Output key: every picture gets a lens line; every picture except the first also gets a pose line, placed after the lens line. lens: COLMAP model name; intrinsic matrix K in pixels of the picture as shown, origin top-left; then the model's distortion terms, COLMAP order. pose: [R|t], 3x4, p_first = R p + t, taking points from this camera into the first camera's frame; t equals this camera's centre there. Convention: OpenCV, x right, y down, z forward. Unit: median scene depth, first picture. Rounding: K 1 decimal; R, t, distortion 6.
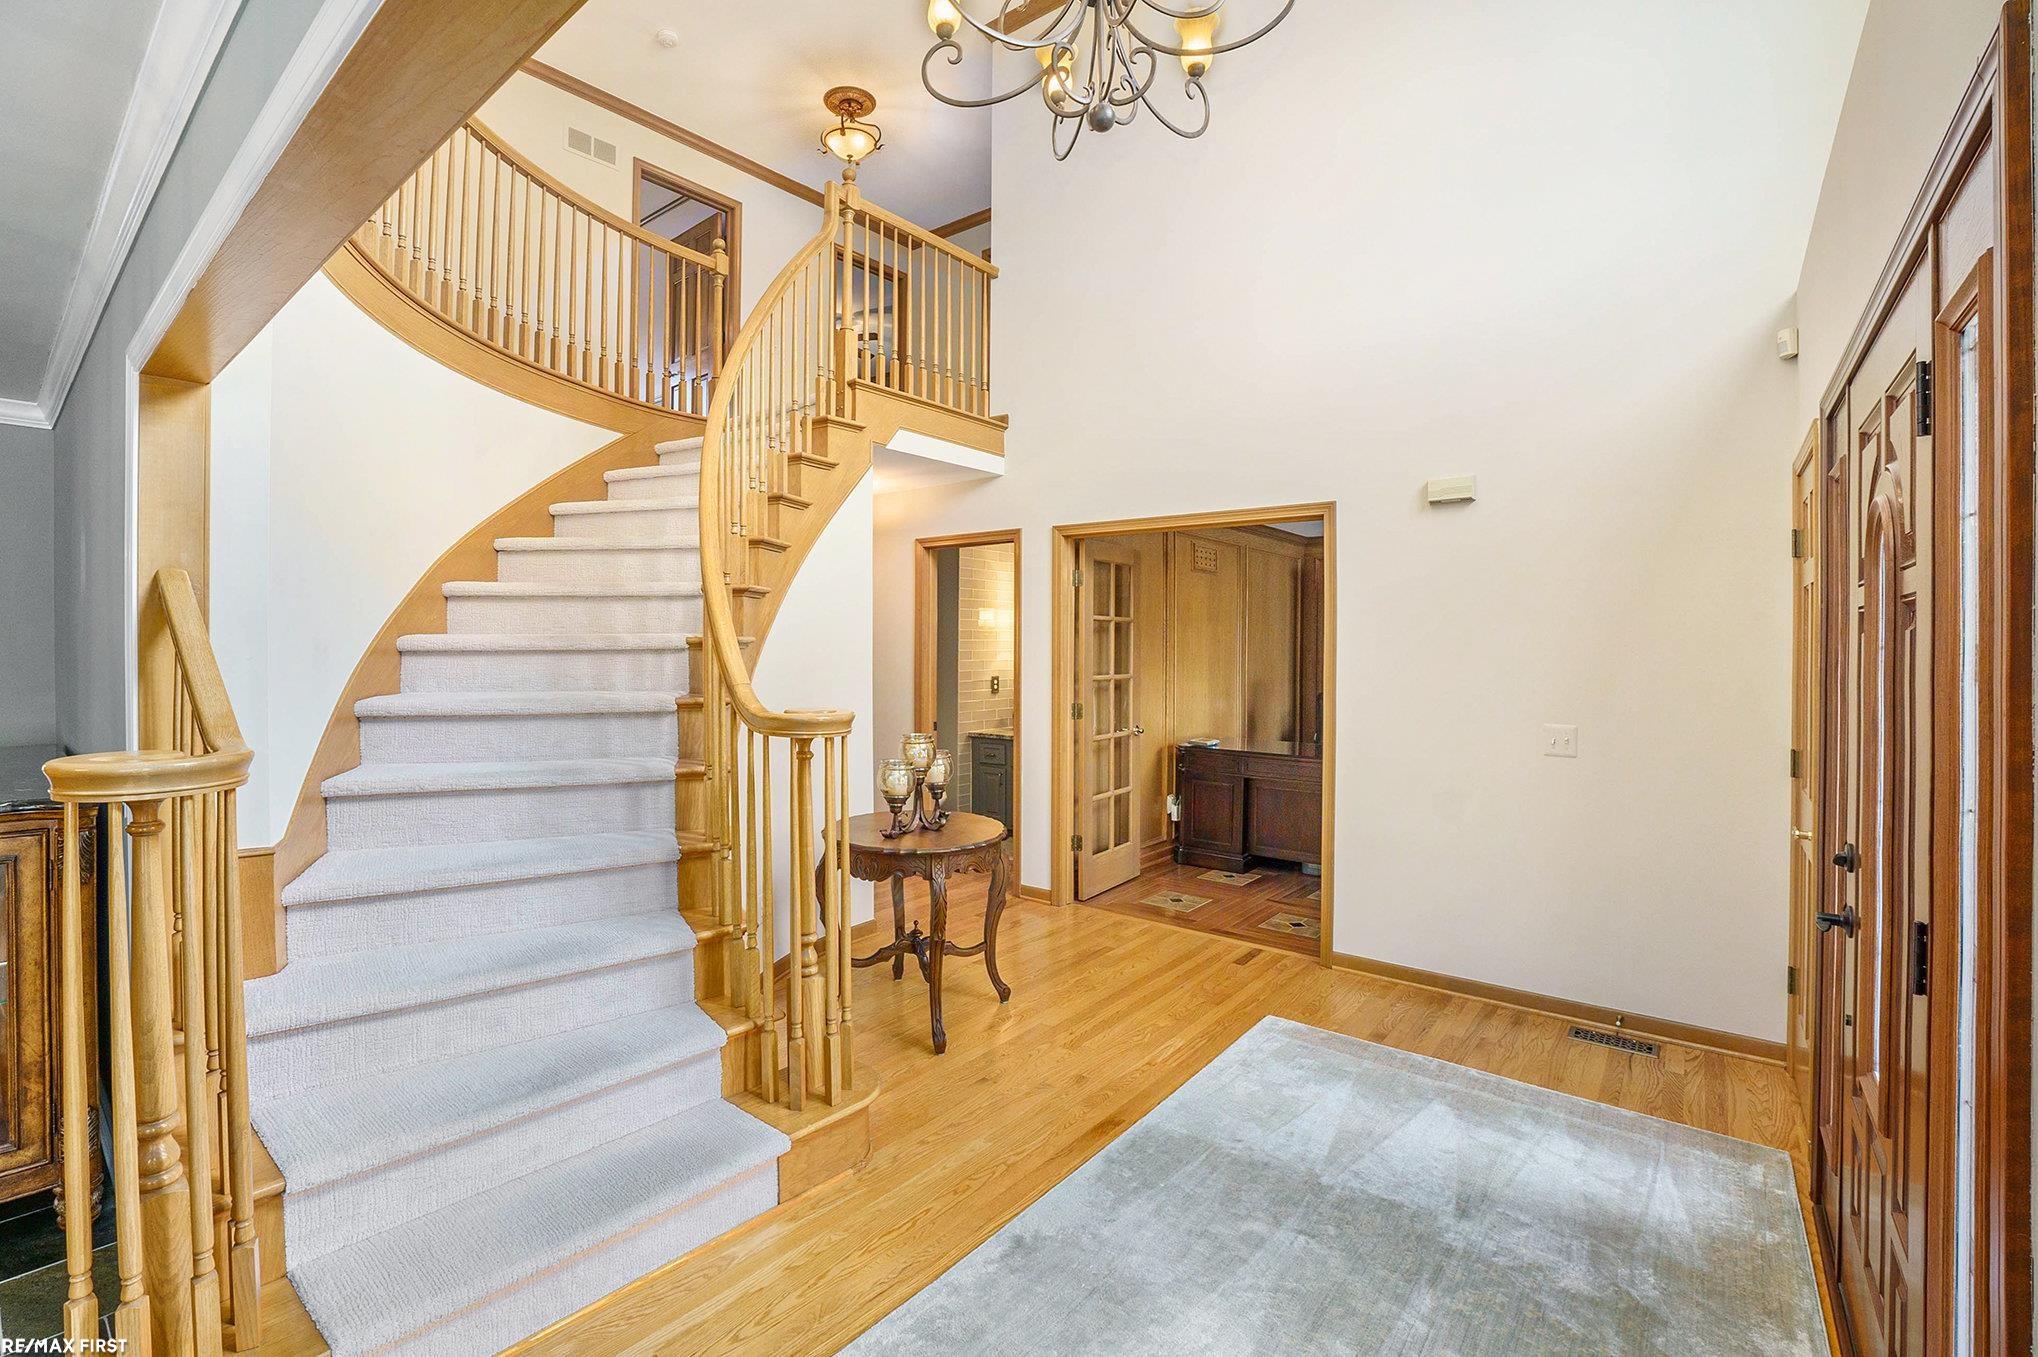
lens RADIAL K [[899.4, 0, 1015.0], [0, 899.4, 660.8], [0, 0, 1]] dist [-0.044365, 0.003927]
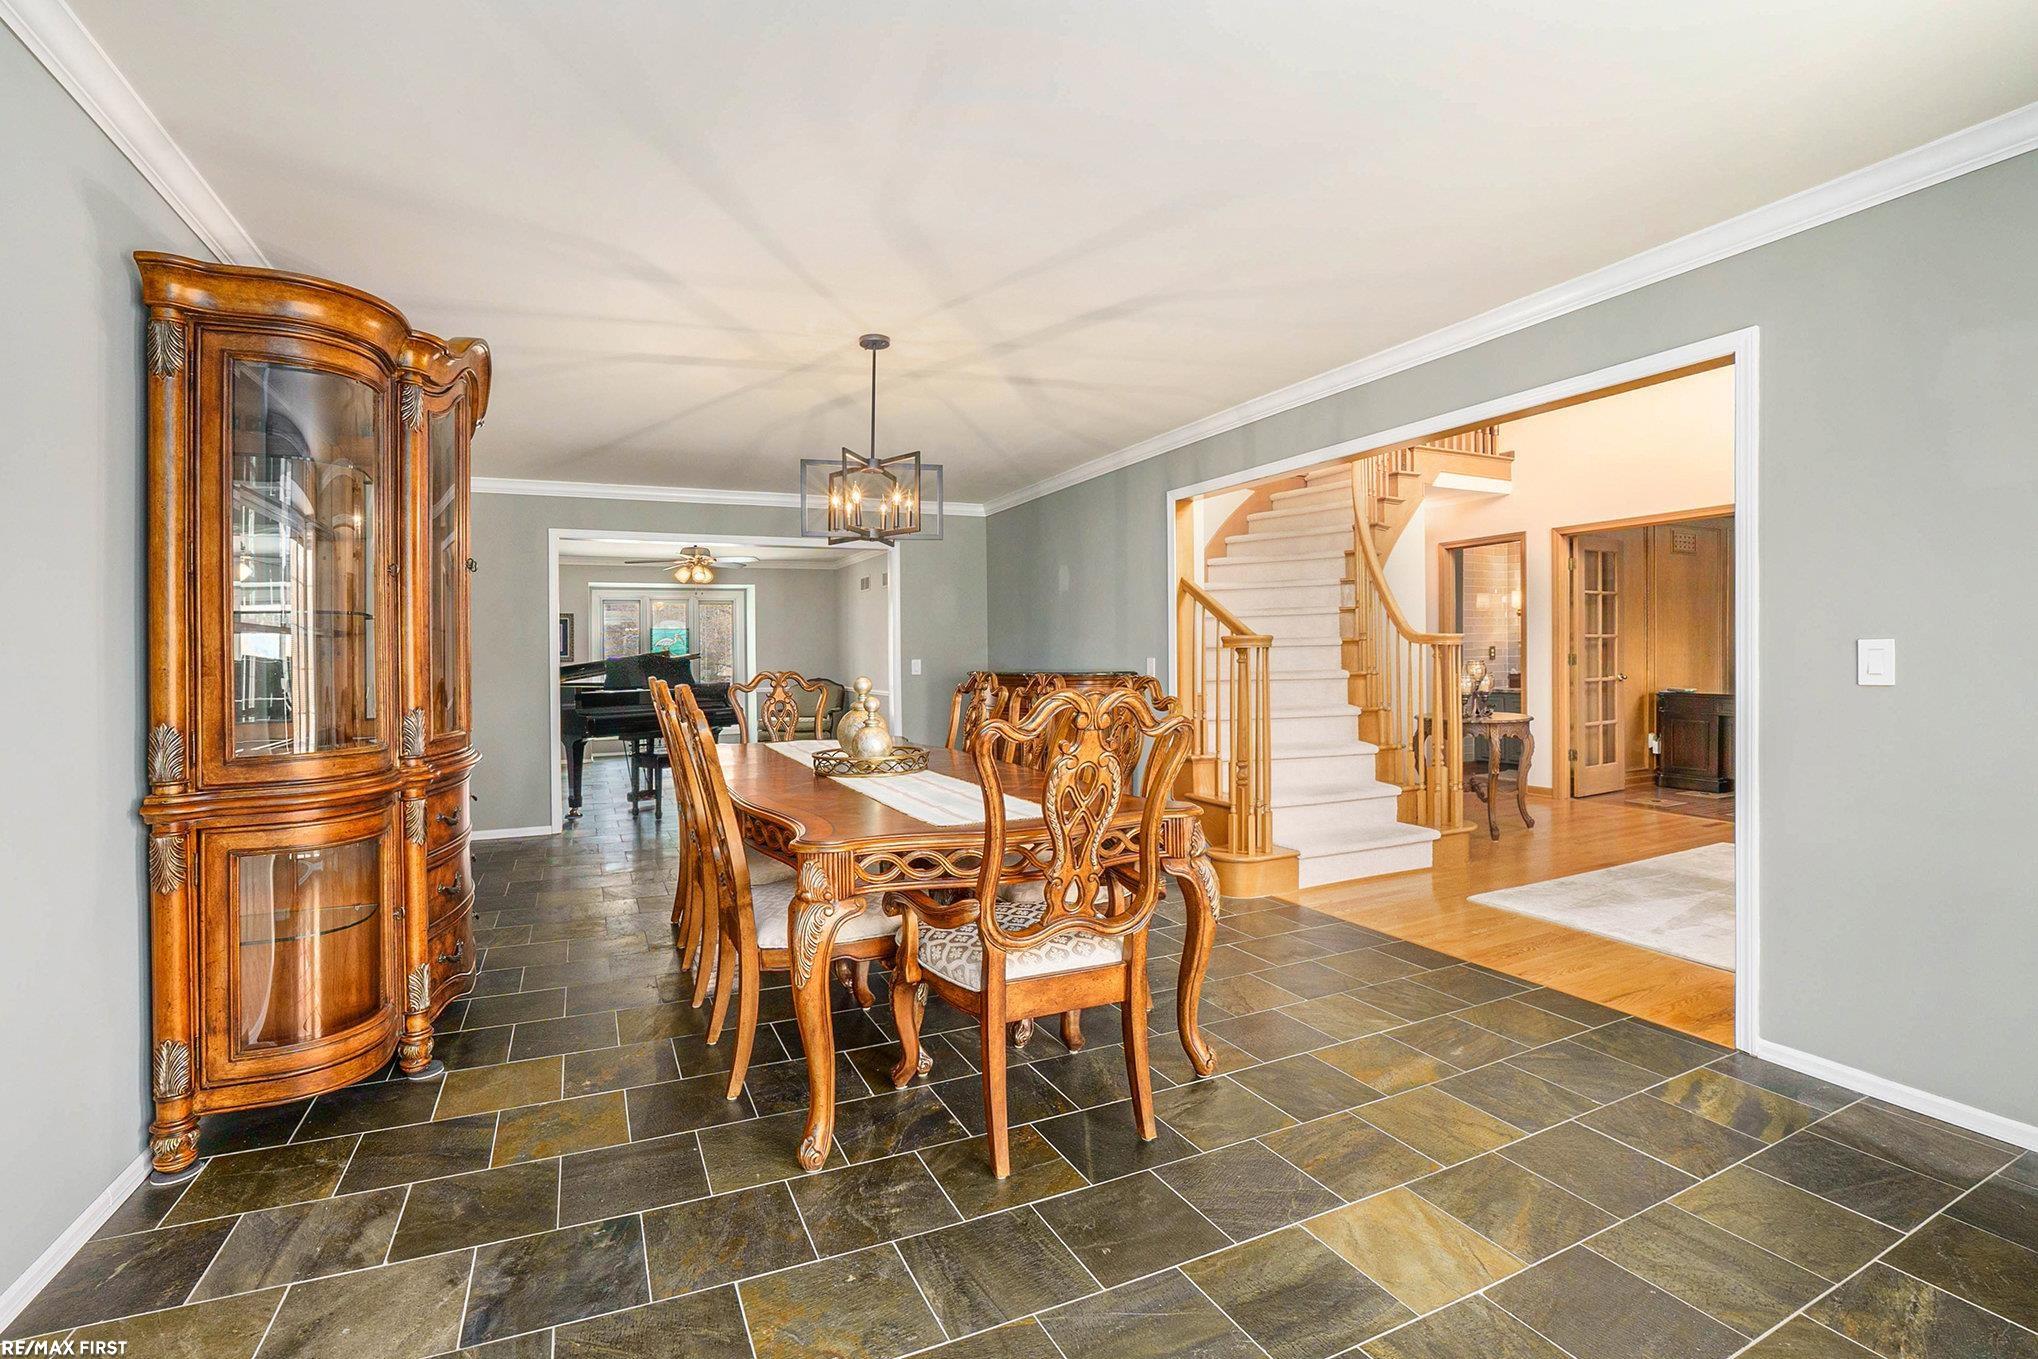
lens RADIAL K [[899.4, 0, 1038.3], [0, 899.4, 676.3], [0, 0, 1]] dist [-0.044365, 0.003927]
pose [[0.903120, -0.007117, -0.429329, -0.085957], [0.011106, 0.999915, 0.006786, 0.060427], [0.429244, -0.010897, 0.903123, -0.570076]]
